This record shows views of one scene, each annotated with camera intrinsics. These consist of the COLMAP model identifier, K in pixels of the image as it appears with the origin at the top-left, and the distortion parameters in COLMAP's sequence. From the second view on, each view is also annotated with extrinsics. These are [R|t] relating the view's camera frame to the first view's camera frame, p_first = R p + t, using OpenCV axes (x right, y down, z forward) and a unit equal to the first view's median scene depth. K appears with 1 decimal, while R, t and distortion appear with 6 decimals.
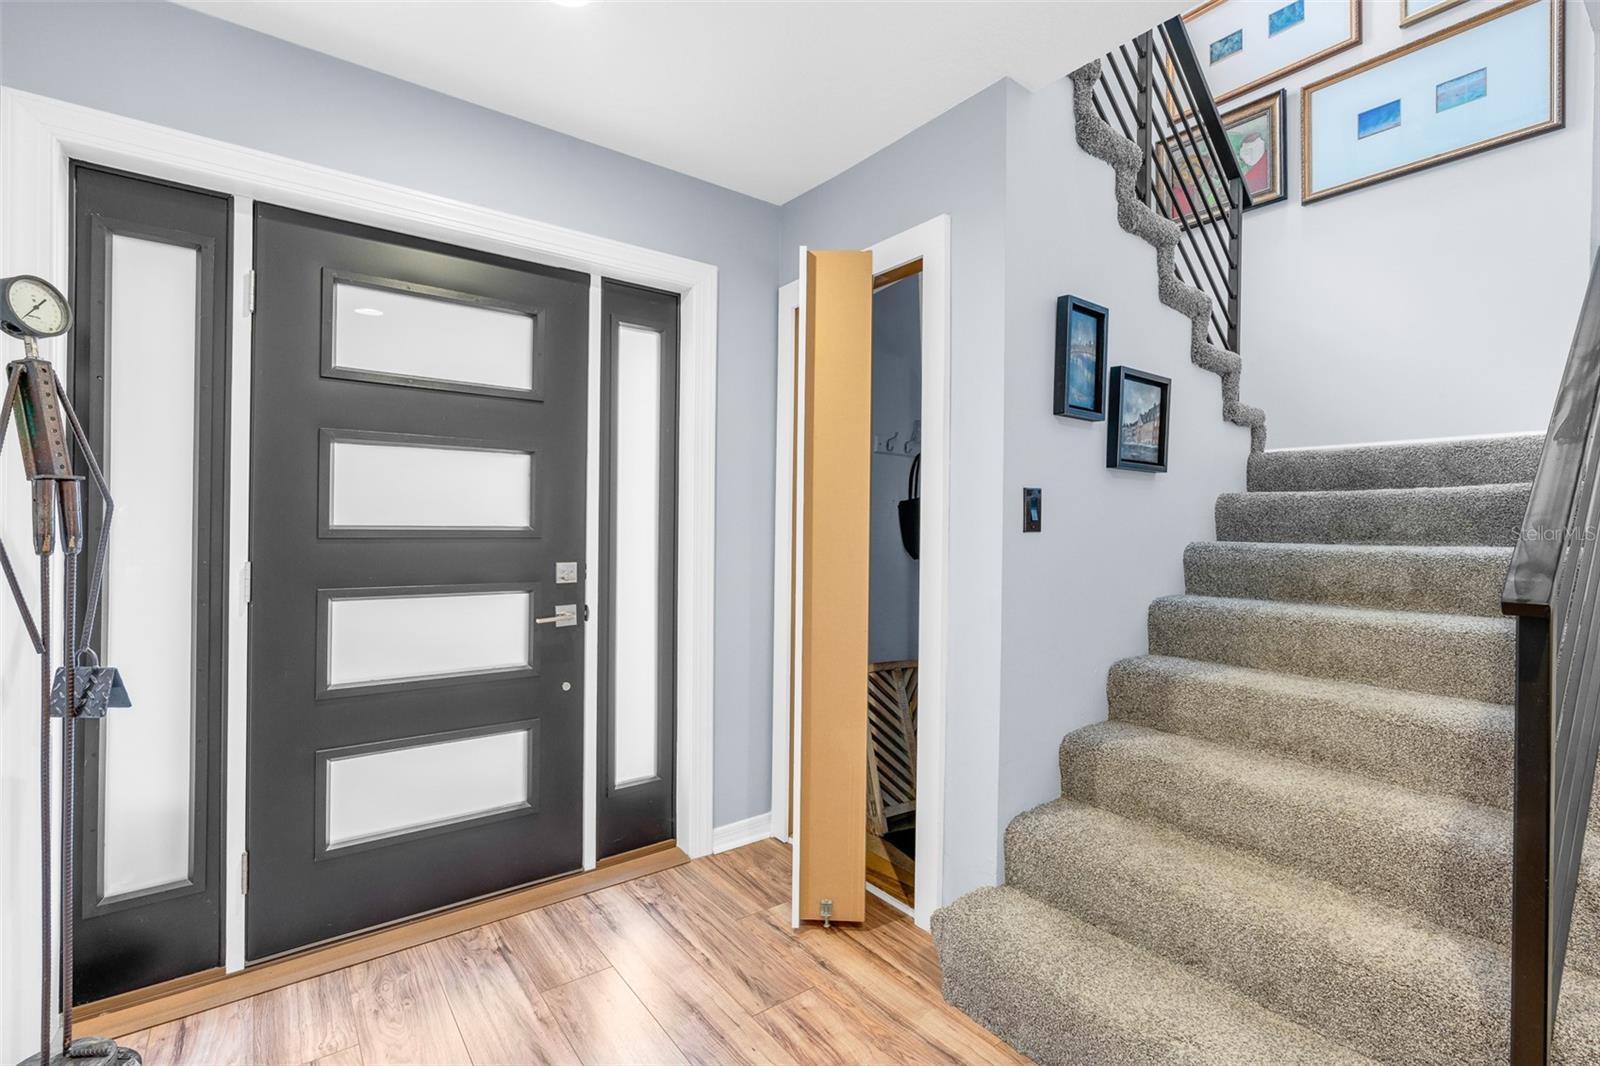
lens RADIAL K [[730.8, 0, 802.1], [0, 730.8, 530.6], [0, 0, 1]] dist [-0.003570, 0.001344]
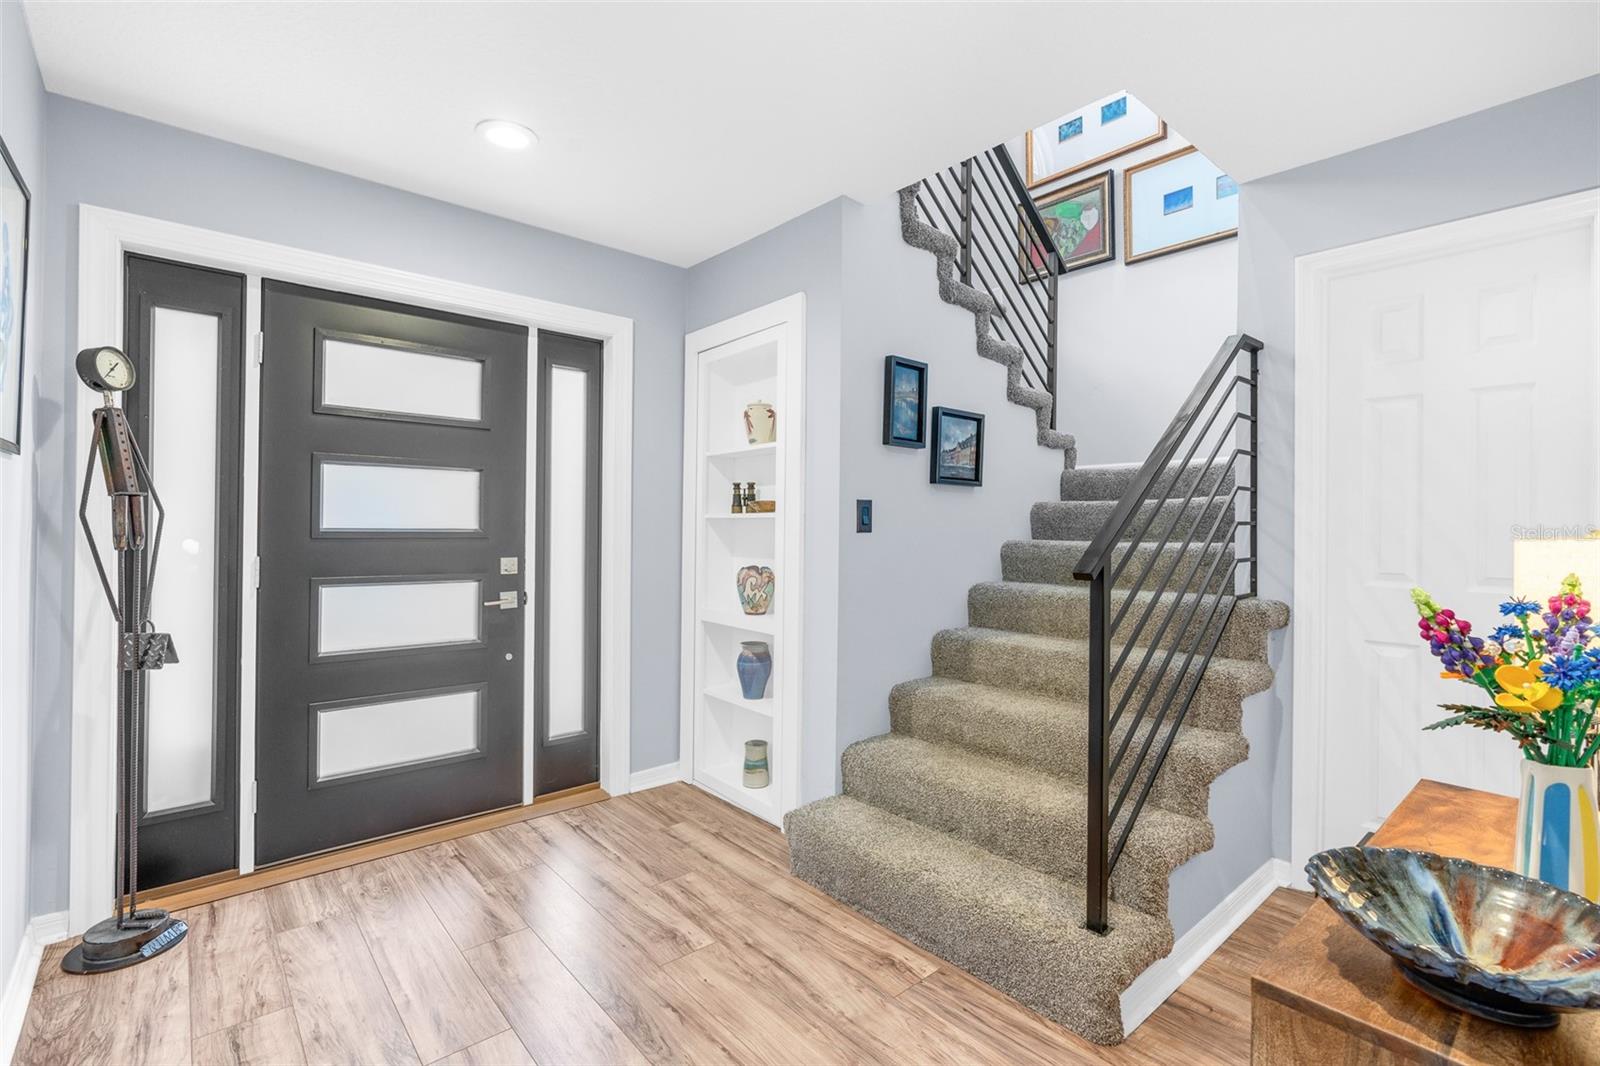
lens RADIAL K [[730.8, 0, 799.8], [0, 730.8, 529.9], [0, 0, 1]] dist [-0.003570, 0.001344]
pose [[0.997780, -0.001384, 0.066580, 0.095497], [0.001640, 0.999991, -0.003800, 0.001737], [-0.066575, 0.003901, 0.997774, -0.294689]]
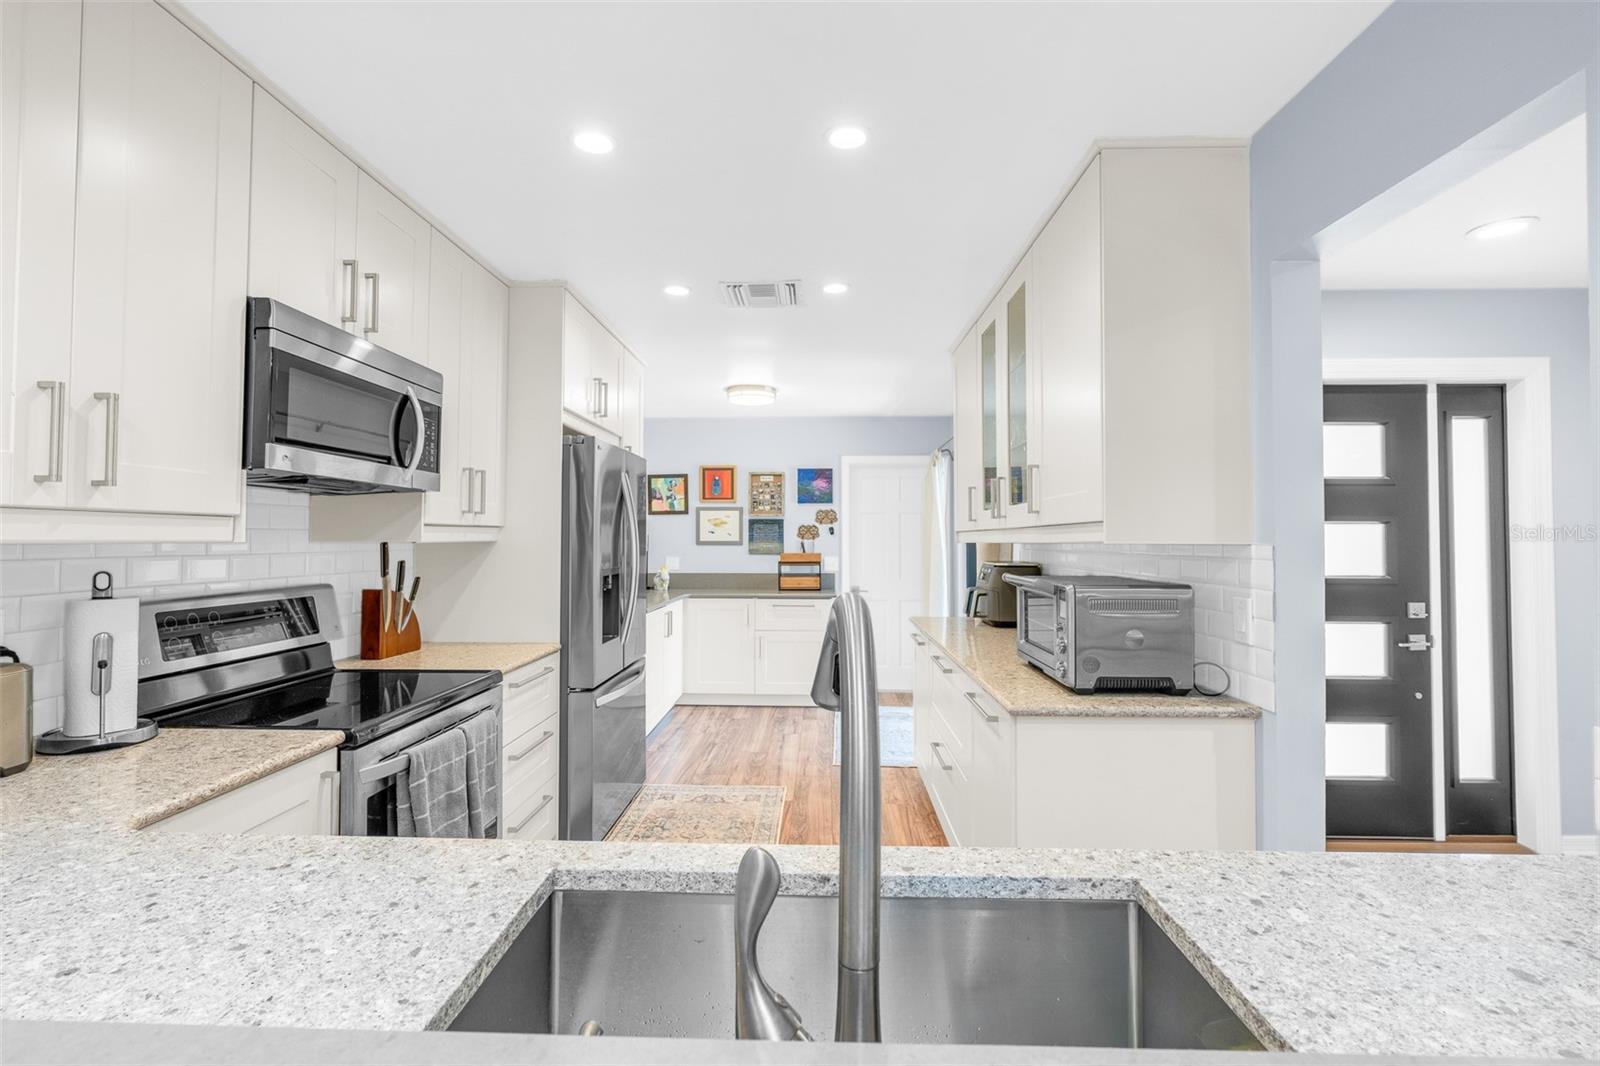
lens RADIAL K [[730.8, 0, 799.1], [0, 730.8, 522.5], [0, 0, 1]] dist [-0.003570, 0.001344]
pose [[0.777635, -0.021309, -0.628354, -0.375481], [0.001774, 0.999496, -0.031700, -0.065918], [0.628713, 0.023537, 0.777281, -0.790237]]
